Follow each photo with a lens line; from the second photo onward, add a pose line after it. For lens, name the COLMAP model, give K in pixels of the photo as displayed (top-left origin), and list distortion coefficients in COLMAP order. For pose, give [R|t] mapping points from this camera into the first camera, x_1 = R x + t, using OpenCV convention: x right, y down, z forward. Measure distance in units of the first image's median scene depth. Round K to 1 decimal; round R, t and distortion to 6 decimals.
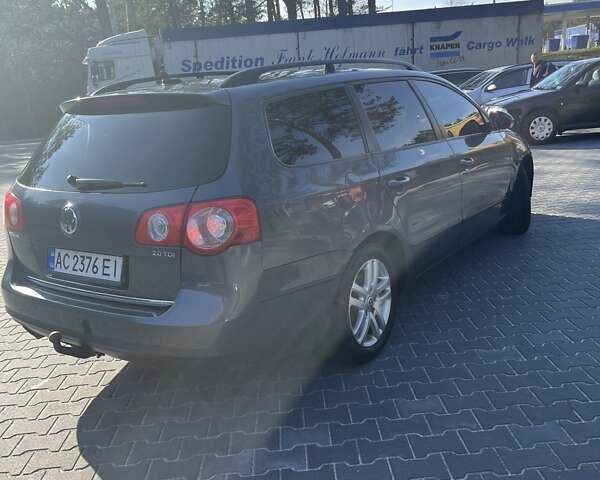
lens RADIAL K [[605.7, 0, 301.4], [0, 605.7, 238.1], [0, 0, 1]] dist [0.027598, 0.000000]
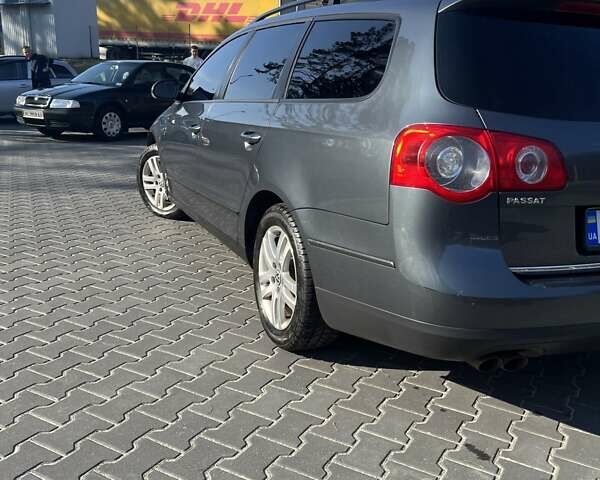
lens RADIAL K [[605.7, 0, 307.7], [0, 605.7, 242.5], [0, 0, 1]] dist [0.027598, 0.000000]
pose [[0.513231, -0.114452, 0.850585, -1.171513], [0.127882, 0.990203, 0.056076, -0.027635], [-0.848669, 0.079995, 0.522840, 0.939036]]
